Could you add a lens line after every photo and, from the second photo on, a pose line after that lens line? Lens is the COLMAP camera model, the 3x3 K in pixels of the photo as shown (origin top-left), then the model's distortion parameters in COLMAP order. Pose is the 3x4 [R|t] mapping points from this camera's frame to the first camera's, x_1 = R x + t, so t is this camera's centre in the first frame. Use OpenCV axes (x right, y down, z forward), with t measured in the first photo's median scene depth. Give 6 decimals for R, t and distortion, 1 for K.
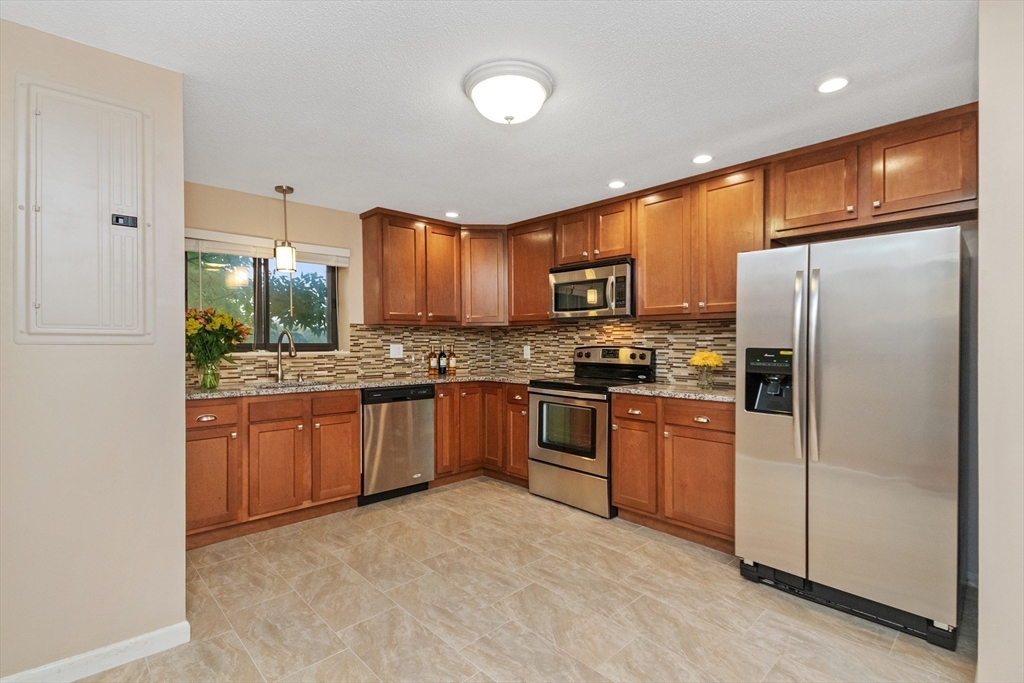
lens RADIAL K [[474.3, 0, 518.0], [0, 474.3, 337.2], [0, 0, 1]] dist [0.010927, 0.000360]
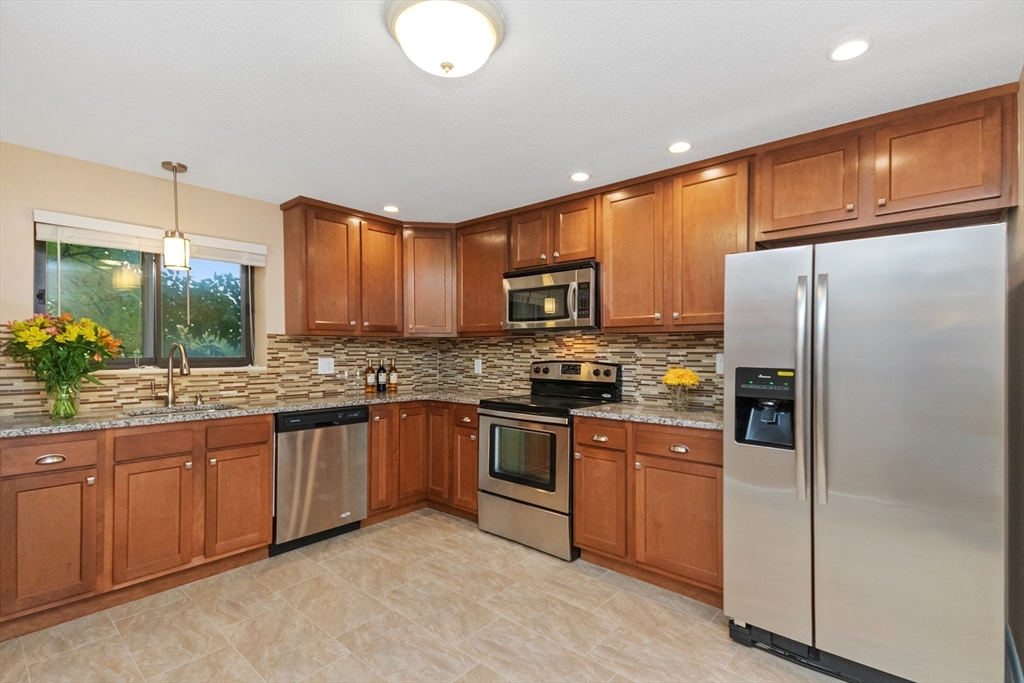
lens RADIAL K [[471.8, 0, 516.5], [0, 471.8, 344.6], [0, 0, 1]] dist [0.013319, -0.000207]
pose [[0.995770, 0.003359, 0.091824, 0.011001], [-0.002984, 0.999987, -0.004217, -0.007804], [-0.091837, 0.003925, 0.995766, 0.127042]]
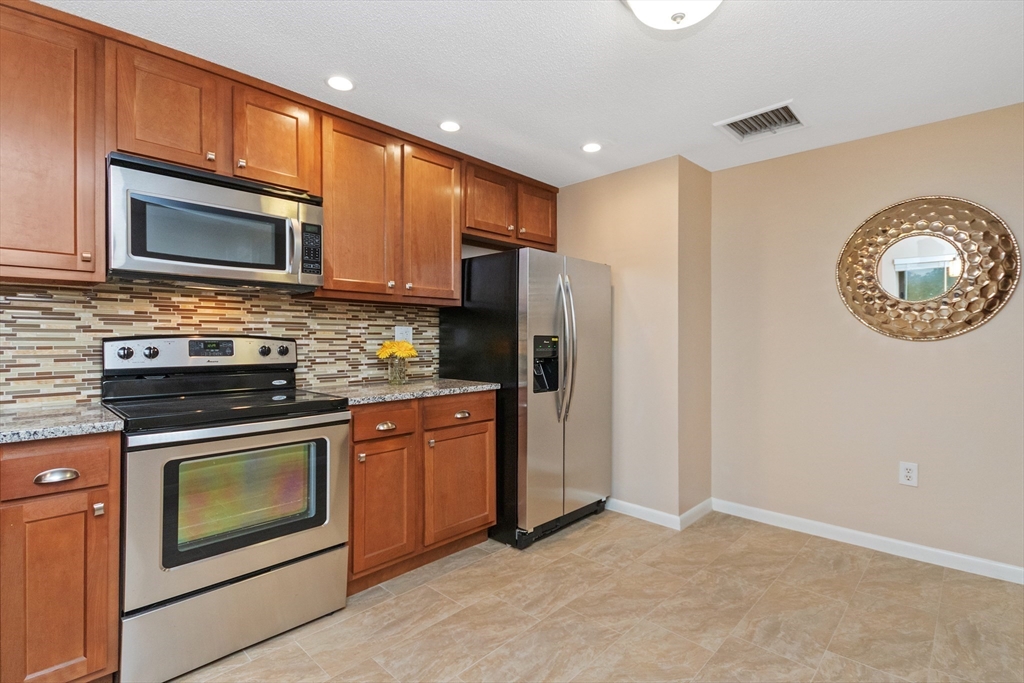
lens RADIAL K [[499.5, 0, 490.0], [0, 499.5, 335.1], [0, 0, 1]] dist [0.000316, -0.000154]
pose [[-0.044330, 0.002829, 0.999013, -0.407618], [-0.014310, 0.999892, -0.003466, 0.016717], [-0.998914, -0.014450, -0.044285, 0.709524]]
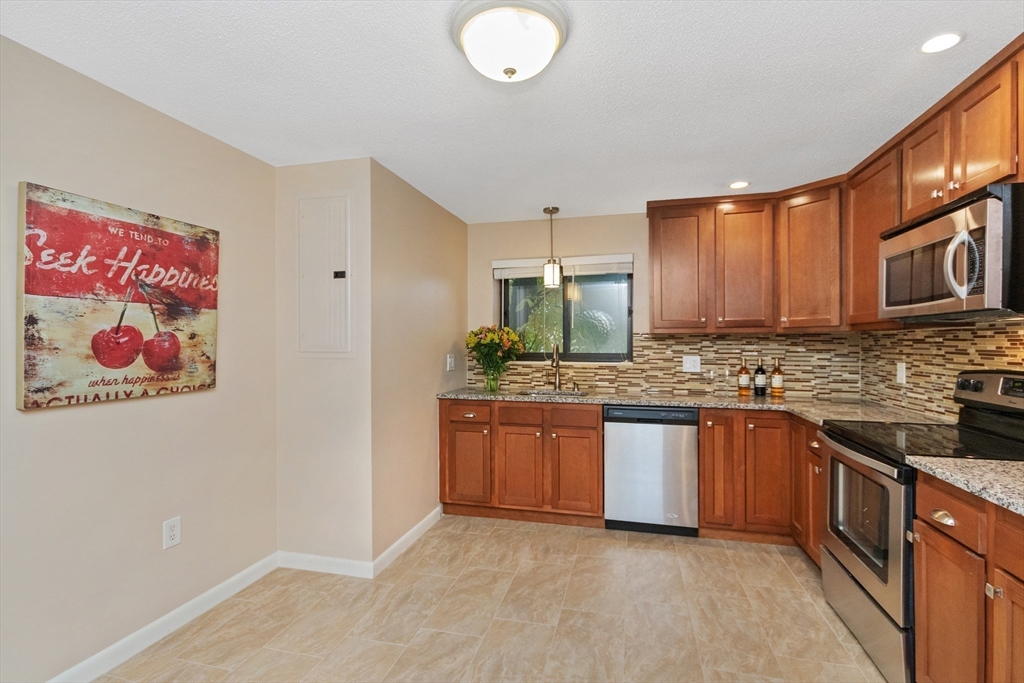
lens RADIAL K [[478.3, 0, 514.4], [0, 478.3, 340.2], [0, 0, 1]] dist [0.007469, -0.000244]
pose [[0.535014, -0.004026, -0.844834, 0.339307], [0.007876, 0.999969, 0.000222, -0.018059], [0.844807, -0.006773, 0.535029, 0.308321]]
